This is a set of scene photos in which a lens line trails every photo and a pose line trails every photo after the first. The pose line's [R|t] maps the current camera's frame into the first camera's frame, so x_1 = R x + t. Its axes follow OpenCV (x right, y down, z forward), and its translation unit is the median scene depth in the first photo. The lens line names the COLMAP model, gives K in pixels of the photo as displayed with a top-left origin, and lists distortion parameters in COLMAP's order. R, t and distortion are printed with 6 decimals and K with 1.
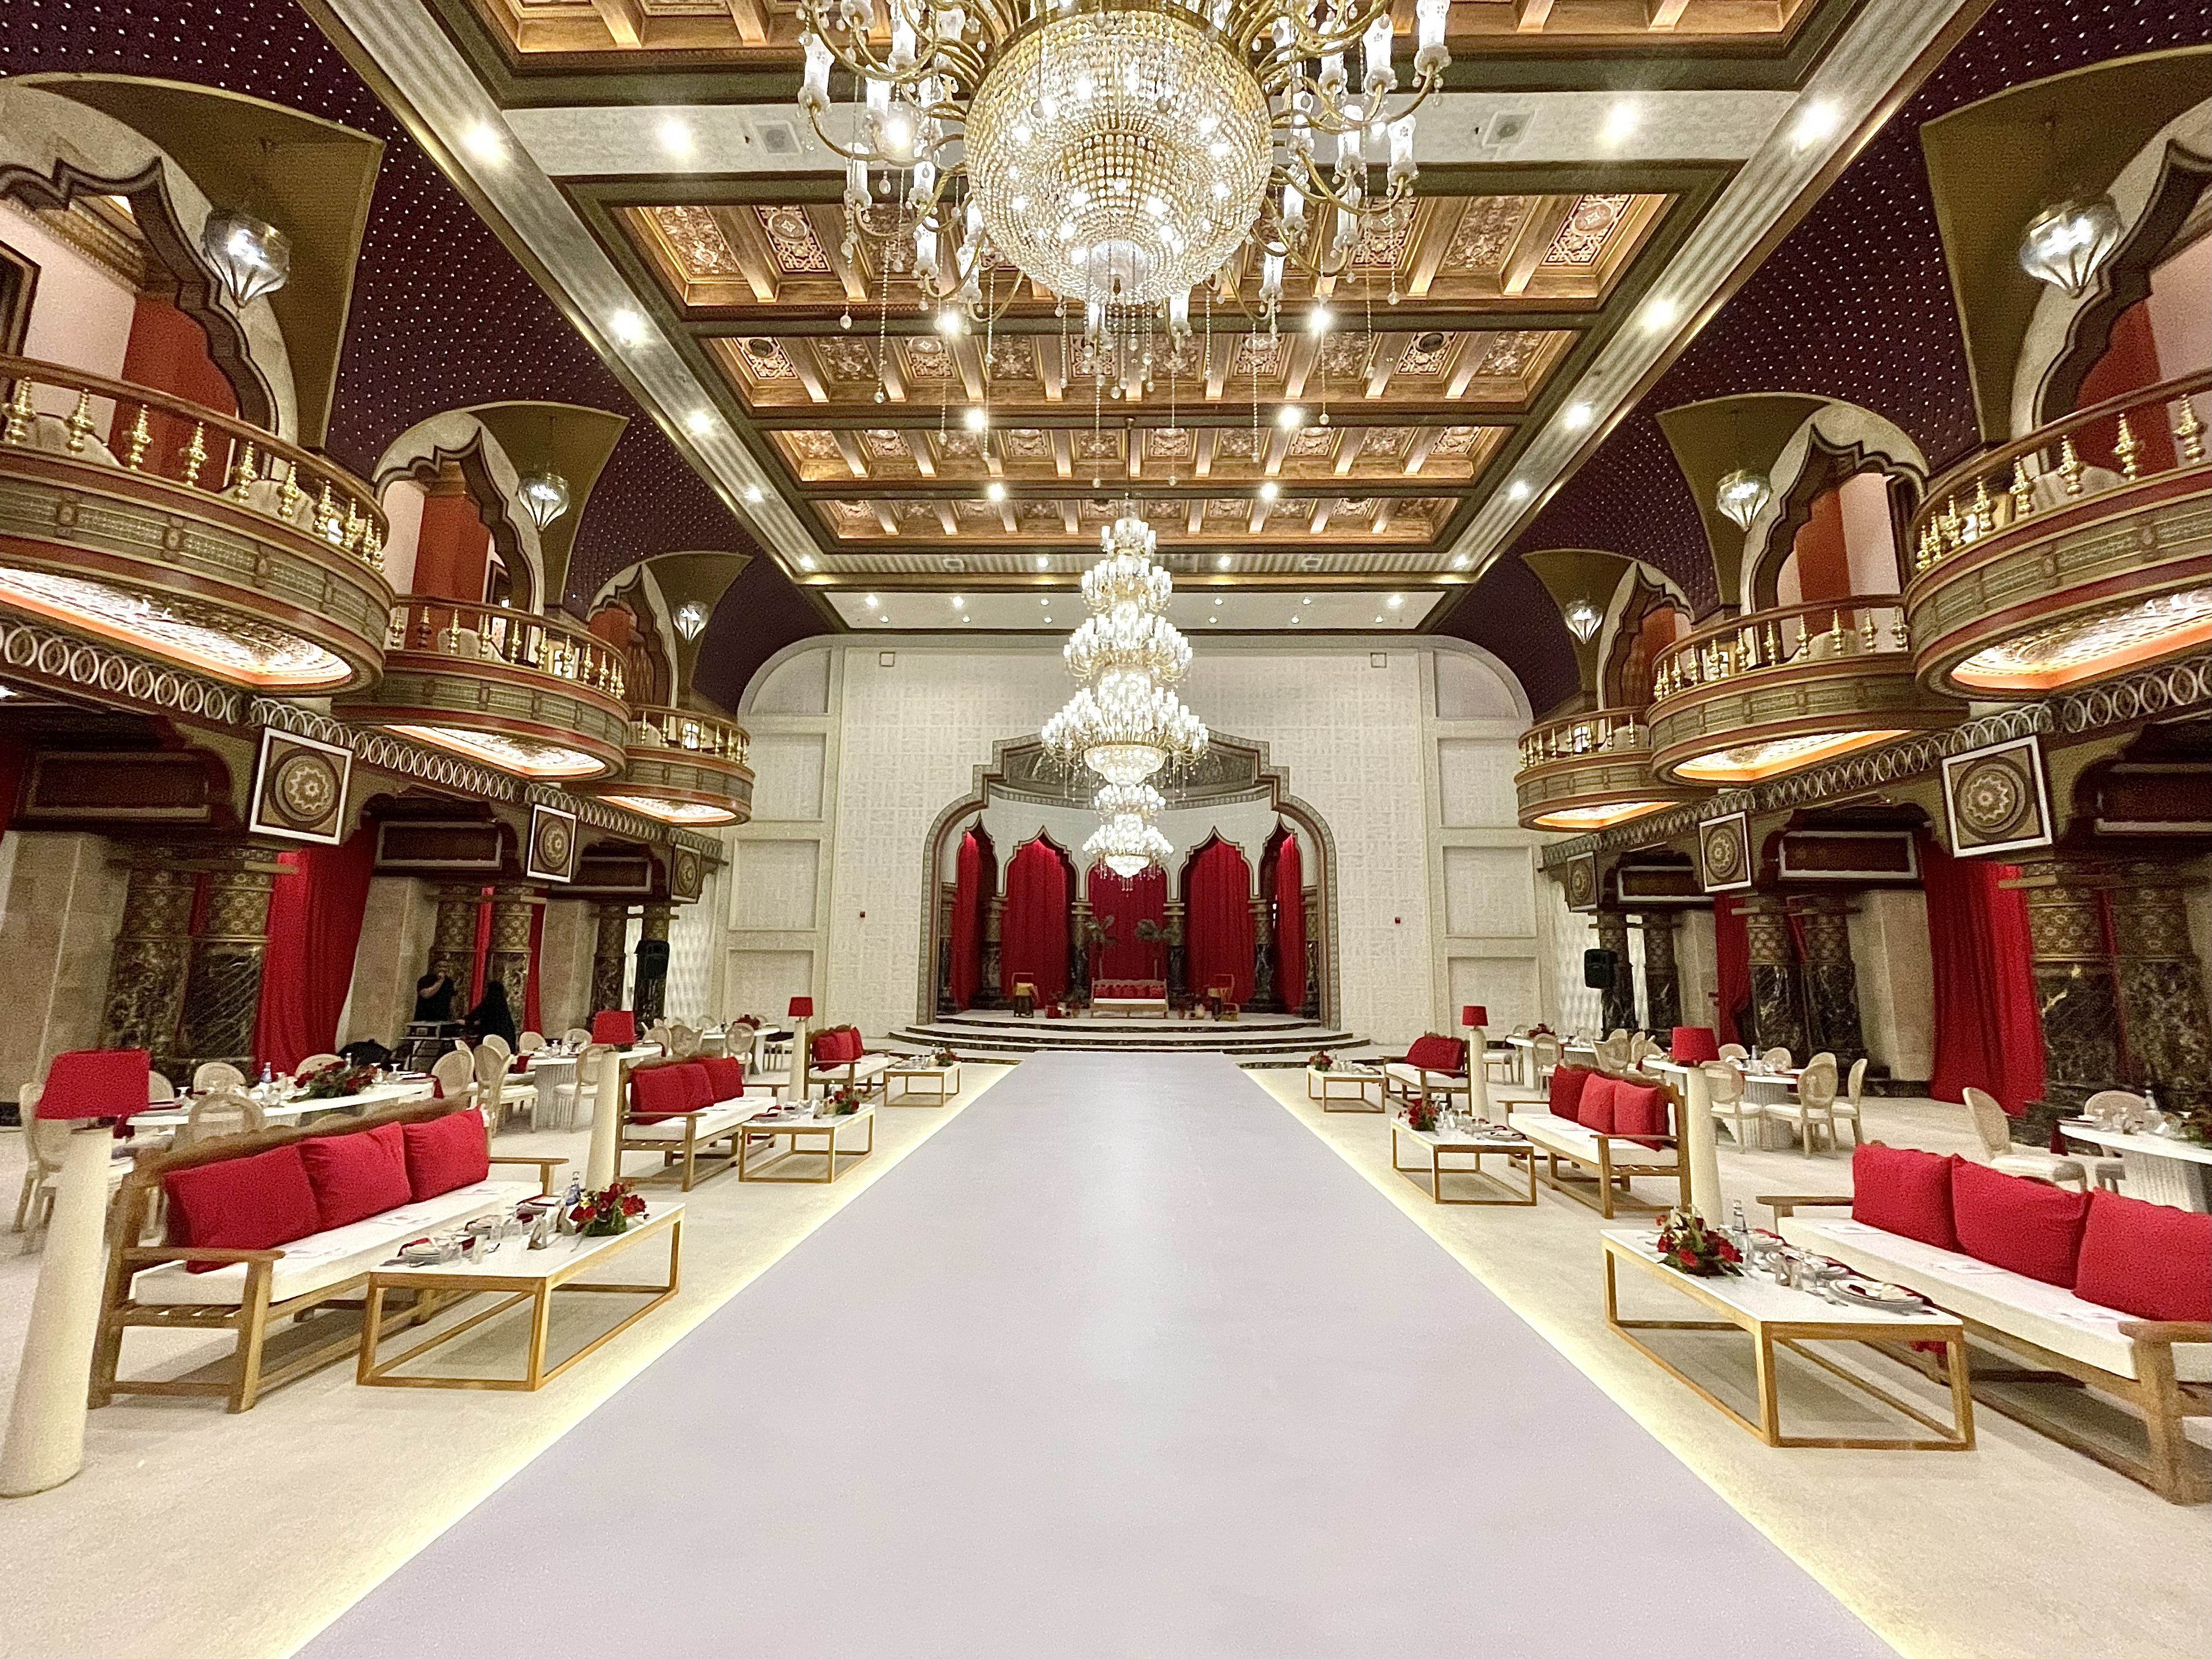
lens RADIAL K [[909.9, 0, 1111.4], [0, 909.9, 840.2], [0, 0, 1]] dist [0.001508, 0.000028]
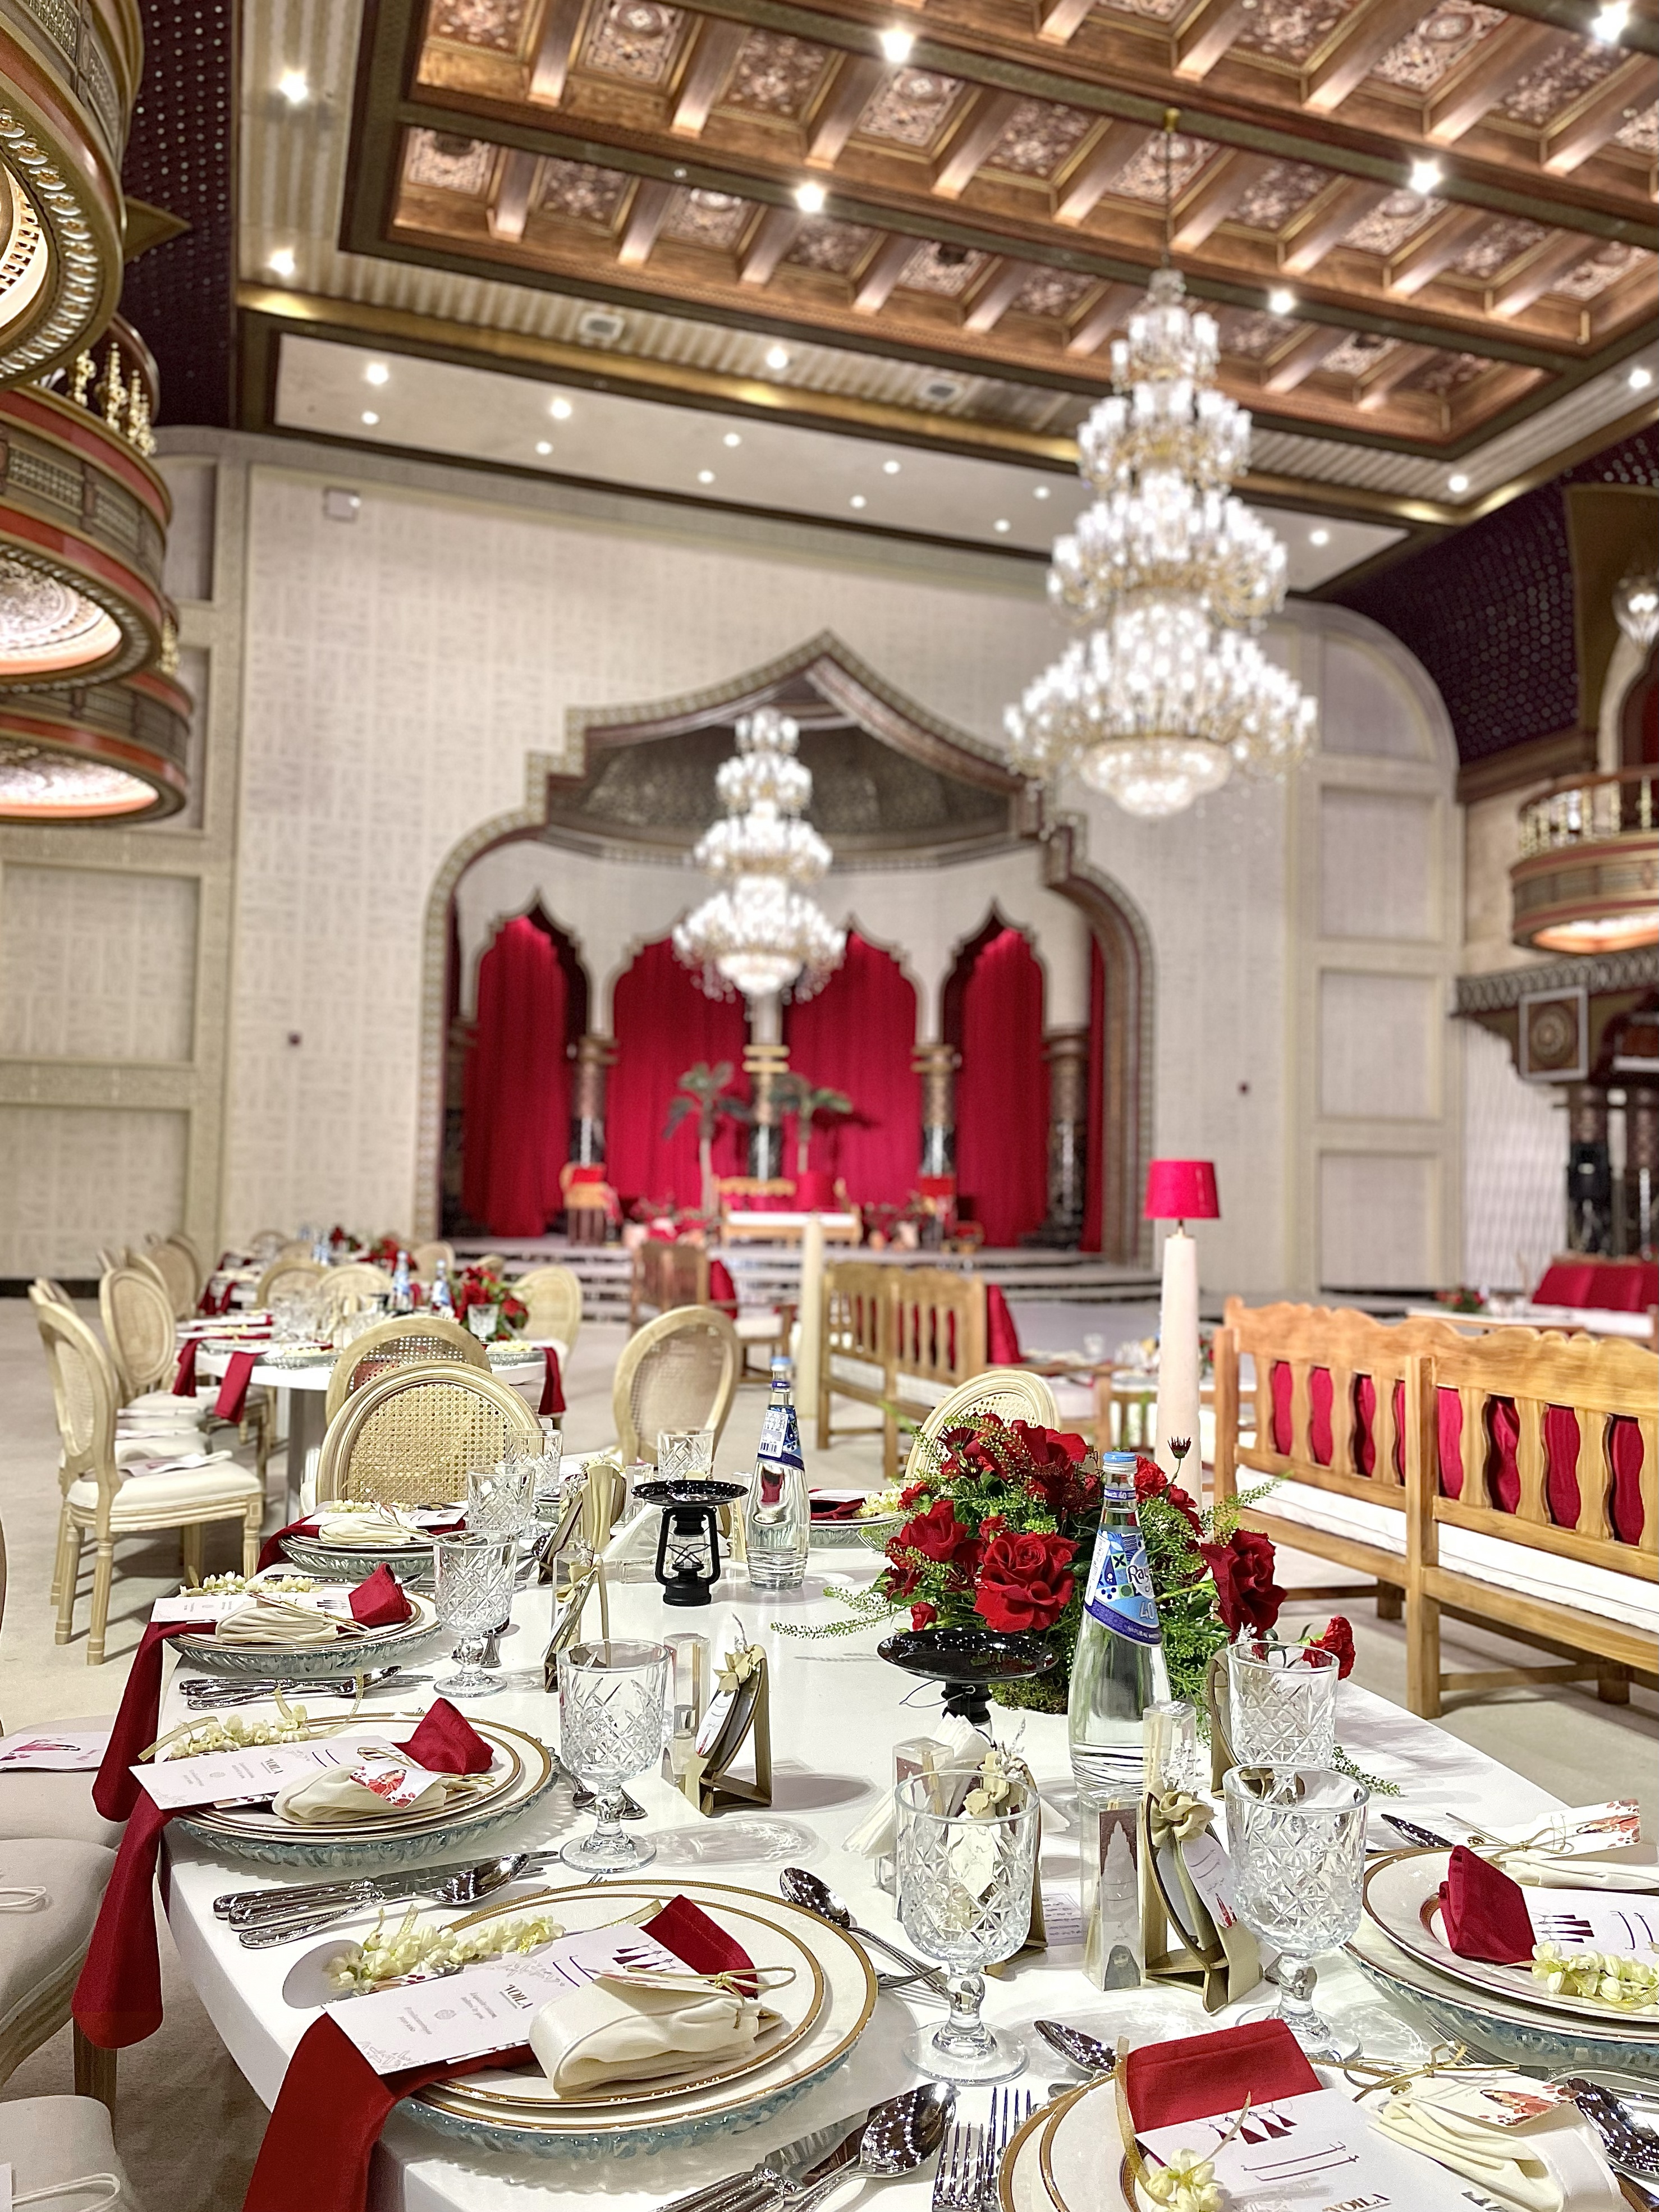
lens RADIAL K [[1679.9, 0, 829.5], [0, 1679.9, 1106.0], [0, 0, 1]] dist [0.084380, -0.105708]
pose [[0.938278, 0.030218, 0.344559, -0.366847], [-0.060924, 0.995040, 0.078639, 0.033413], [-0.340473, -0.094777, 0.935465, 0.065381]]
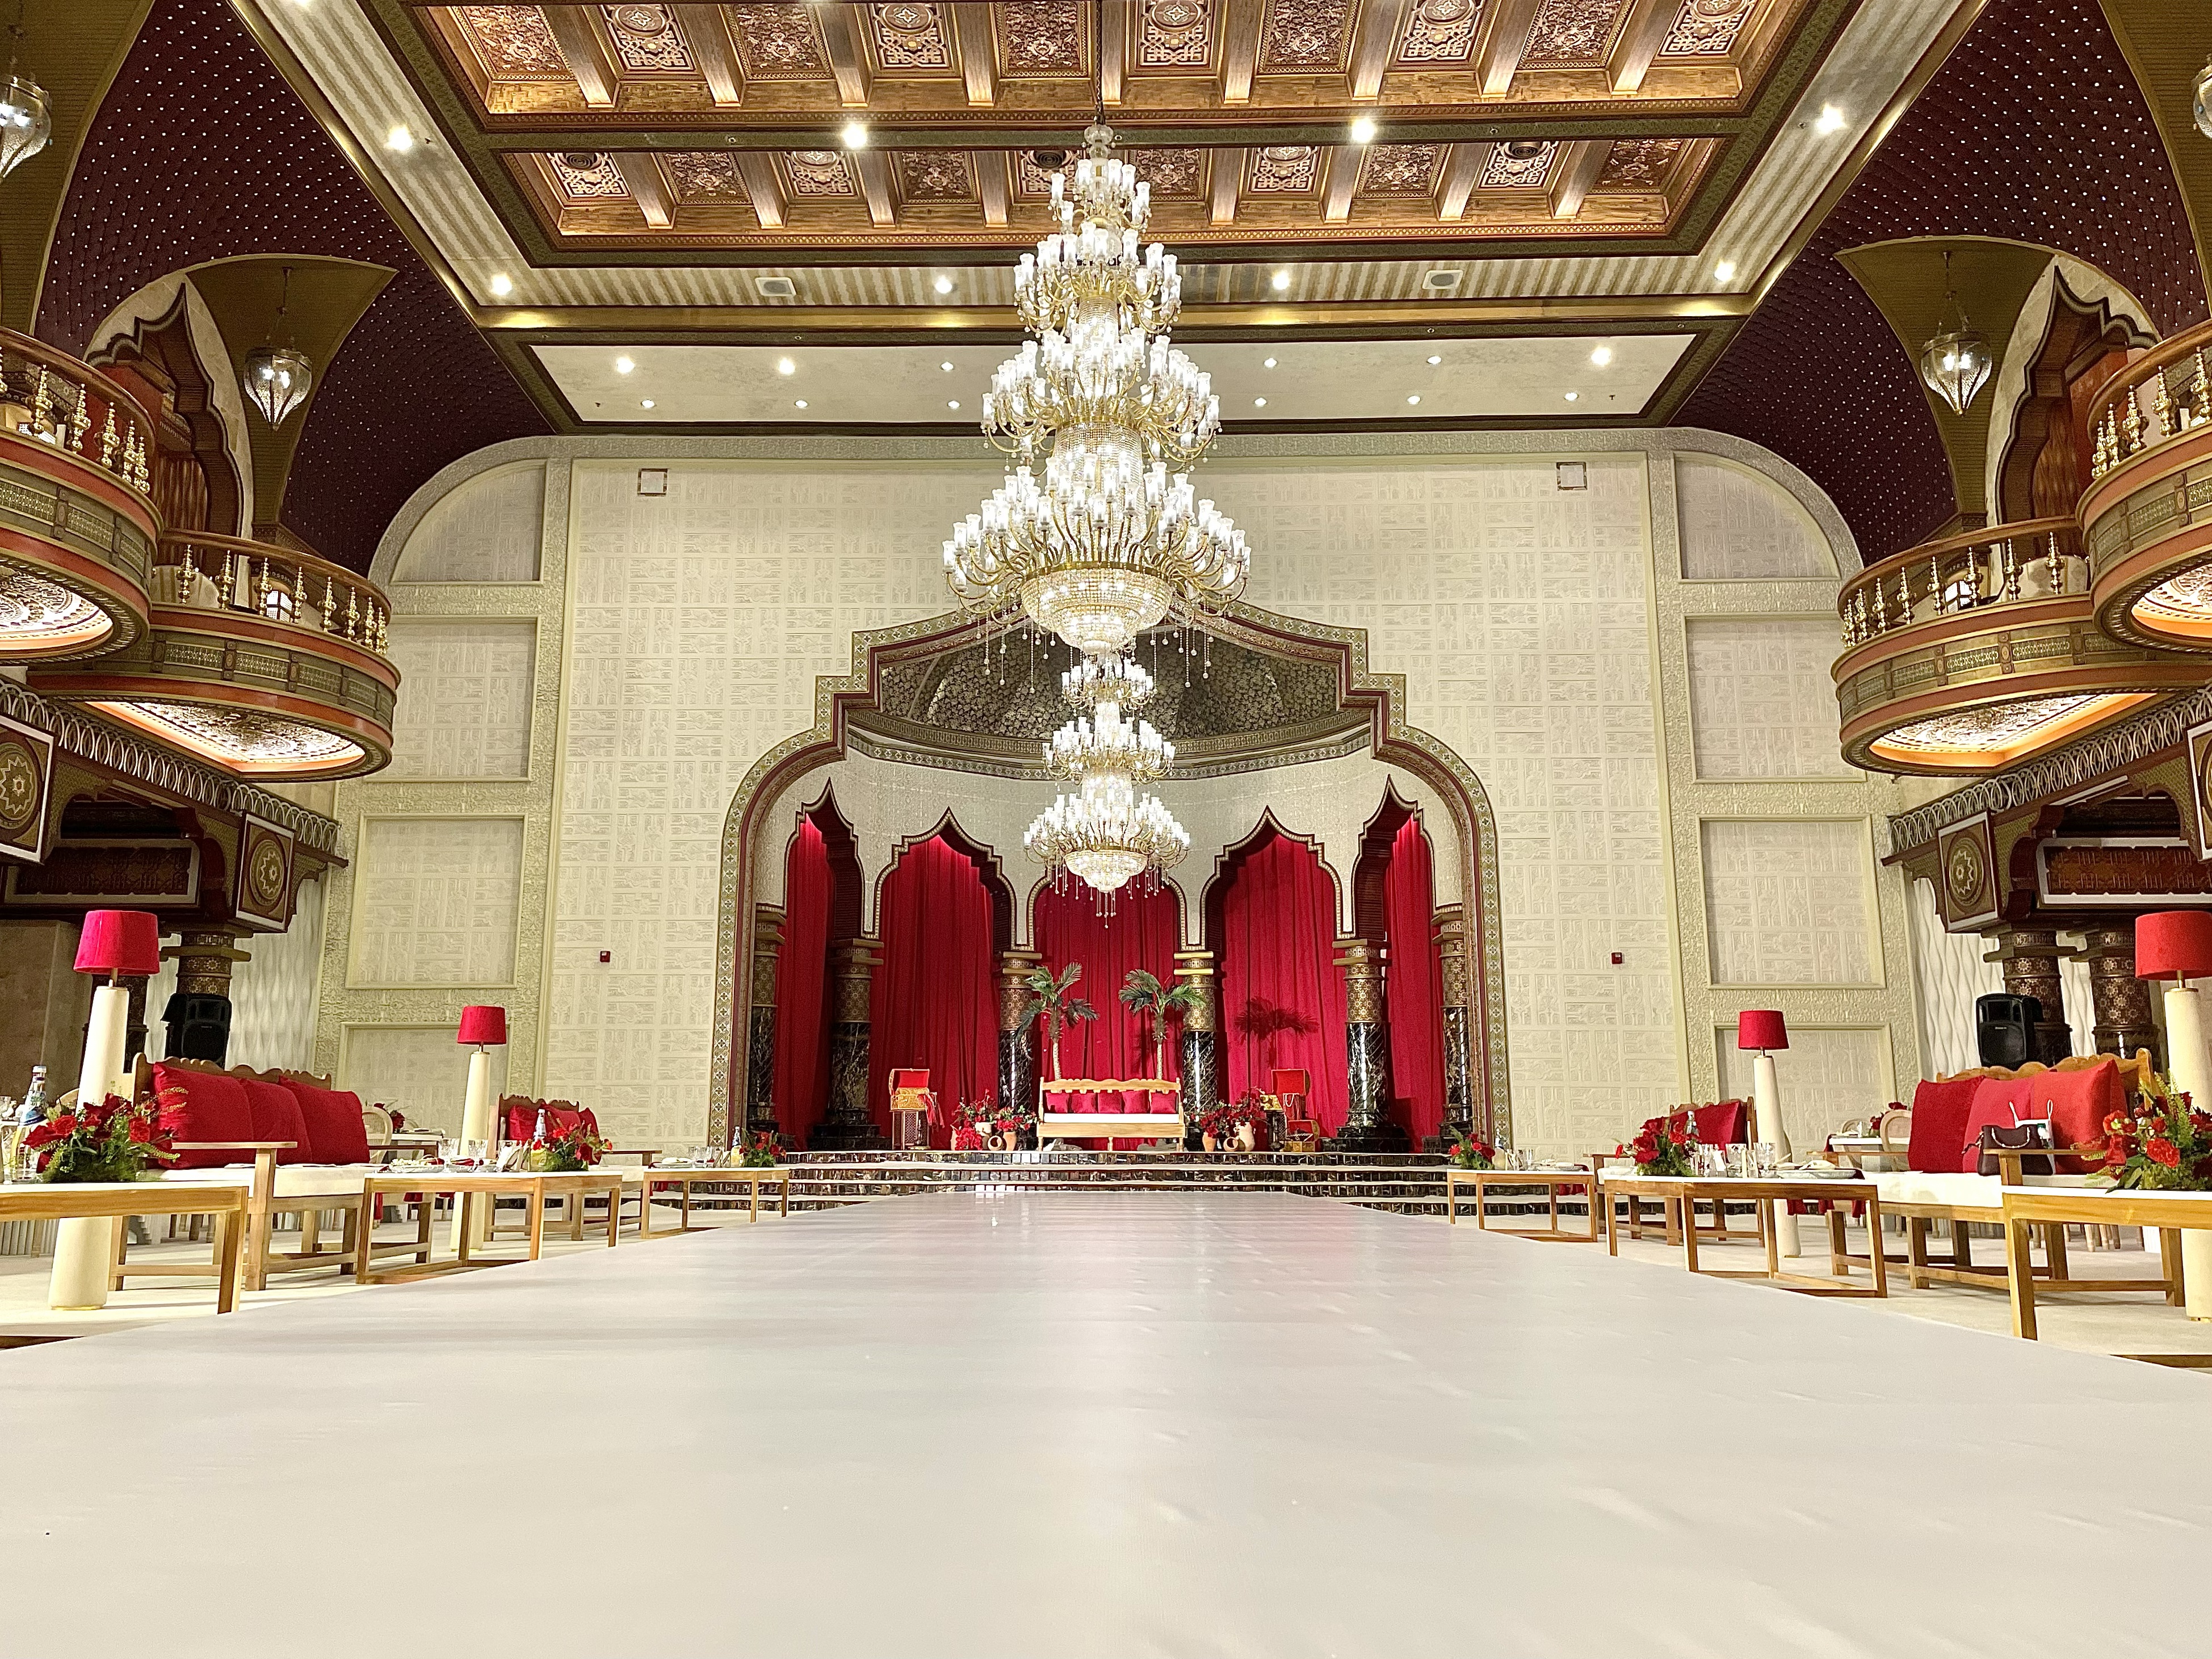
lens RADIAL K [[1708.9, 0, 1087.0], [0, 1708.9, 828.3], [0, 0, 1]] dist [0.097135, -0.105534]
pose [[0.999948, -0.008654, 0.005330, 0.001693], [0.008882, 0.998976, -0.044355, 0.062593], [-0.004941, 0.044400, 0.999002, -0.004746]]
